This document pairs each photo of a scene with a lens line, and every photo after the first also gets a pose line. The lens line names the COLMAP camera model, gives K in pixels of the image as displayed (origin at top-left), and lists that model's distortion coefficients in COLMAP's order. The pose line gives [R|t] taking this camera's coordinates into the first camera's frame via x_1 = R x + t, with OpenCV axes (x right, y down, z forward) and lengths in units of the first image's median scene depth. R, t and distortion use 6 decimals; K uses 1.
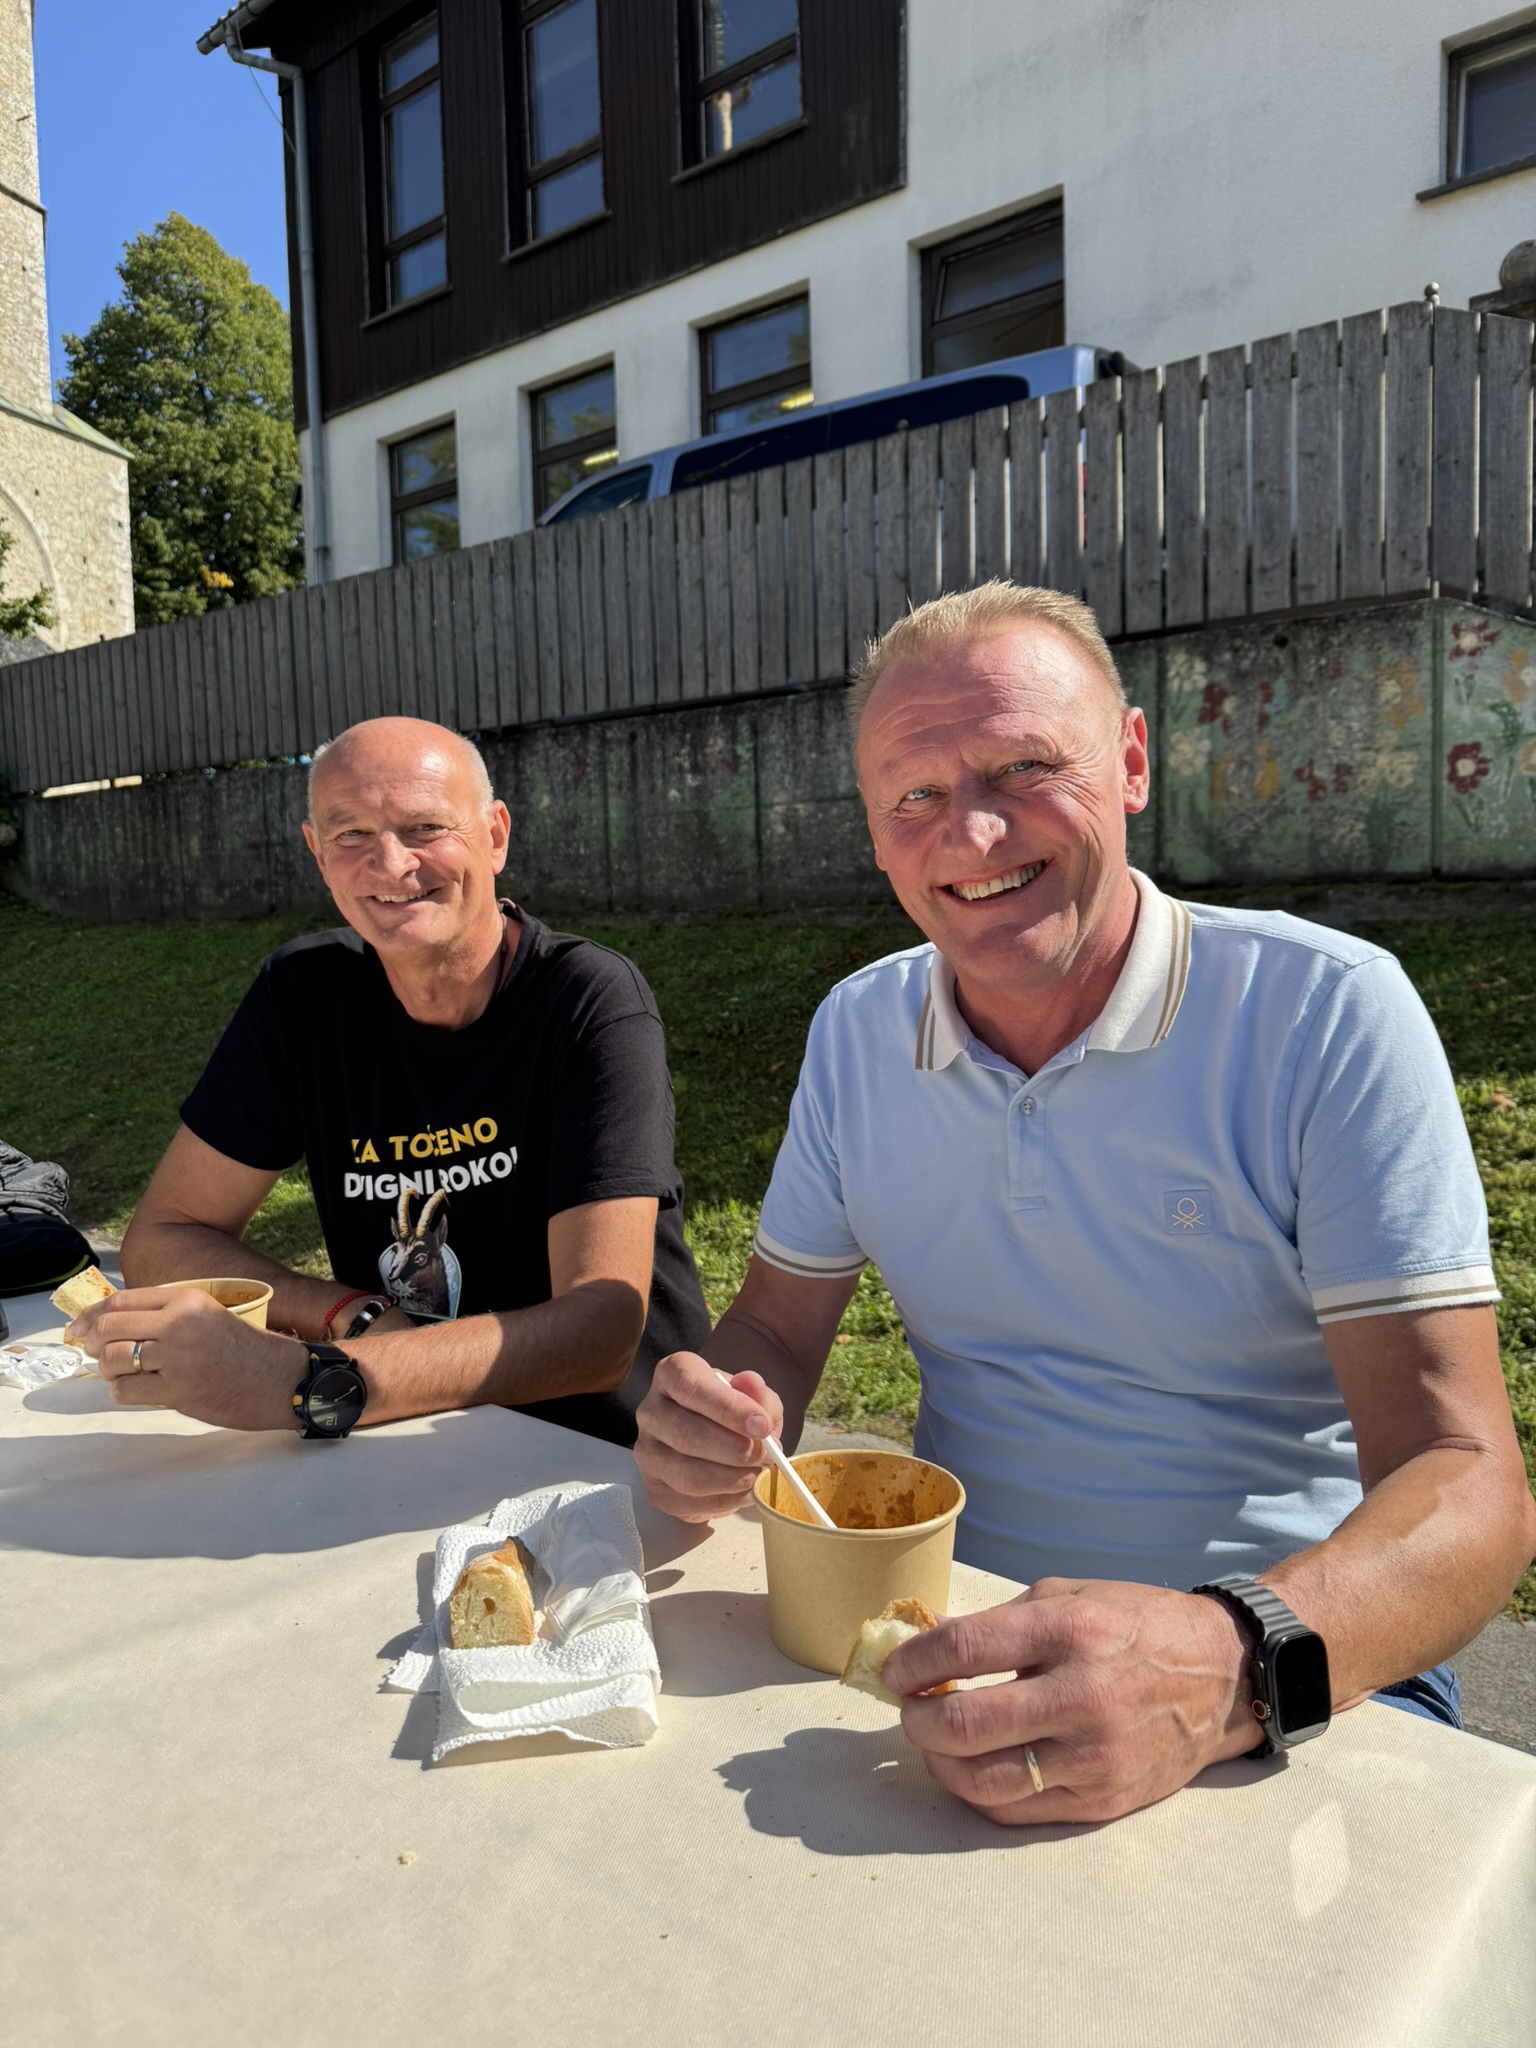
lens RADIAL K [[1464.9, 0, 768.0], [0, 1464.9, 1024.0], [0, 0, 1]] dist [-0.003440, -0.002304]
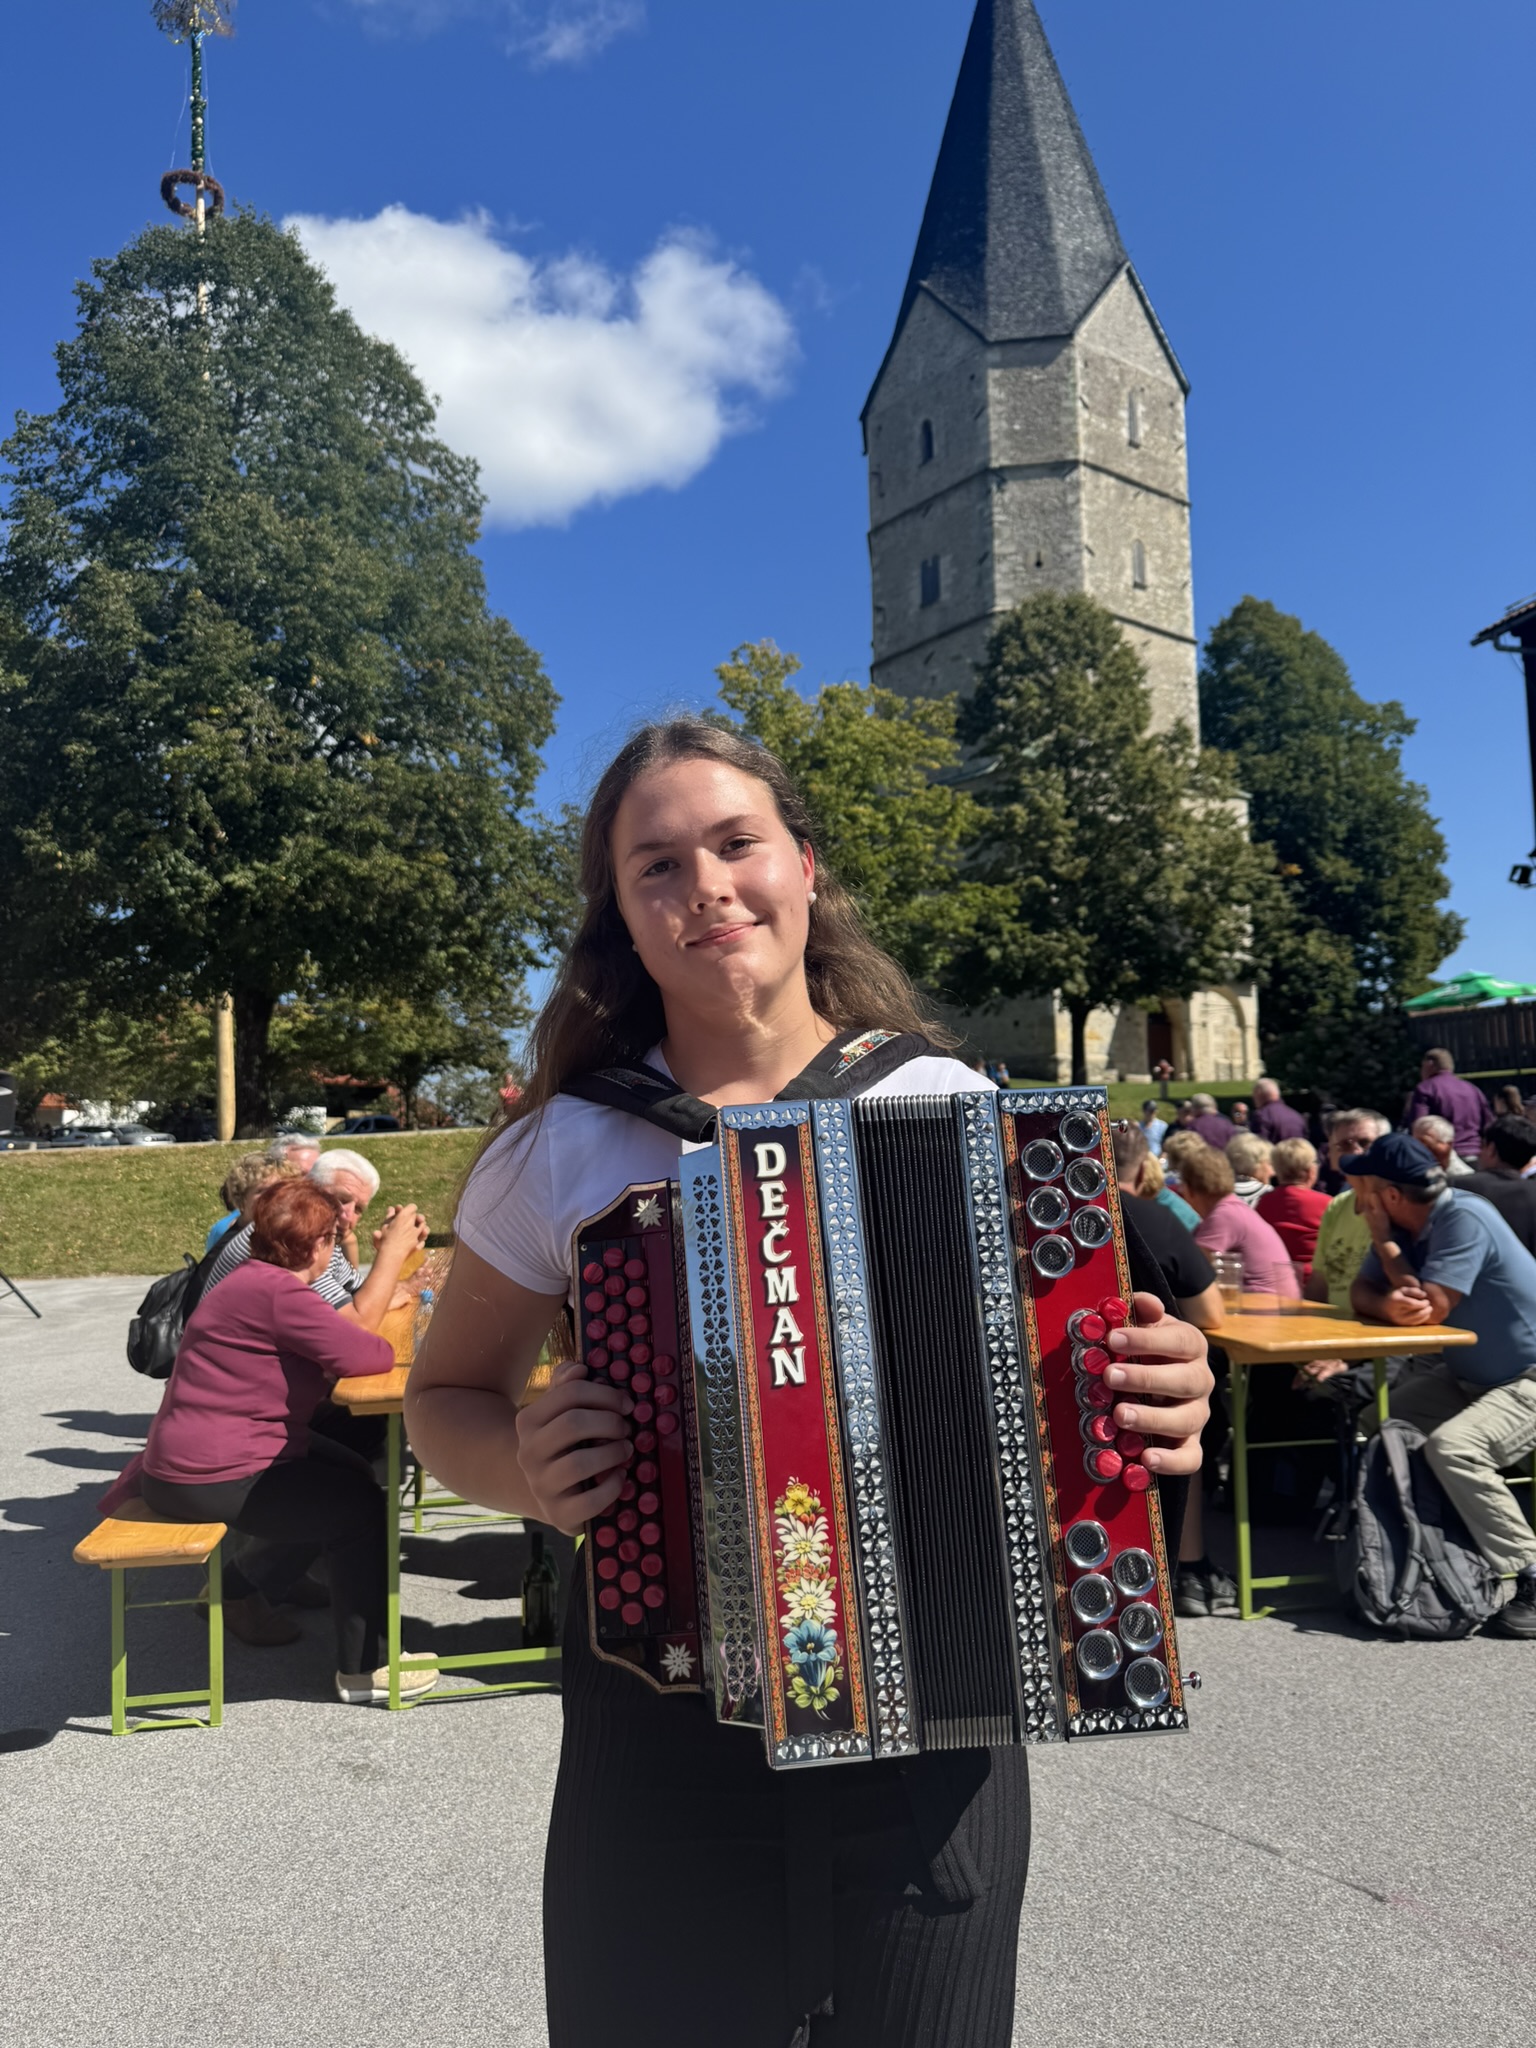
lens RADIAL K [[1462.1, 0, 747.2], [0, 1462.1, 1063.2], [0, 0, 1]] dist [0.000741, -0.029418]
pose [[0.815400, -0.034787, -0.577852, -0.041633], [-0.035046, 0.993396, -0.109257, 0.025541], [0.577836, 0.109339, 0.808796, -0.369465]]
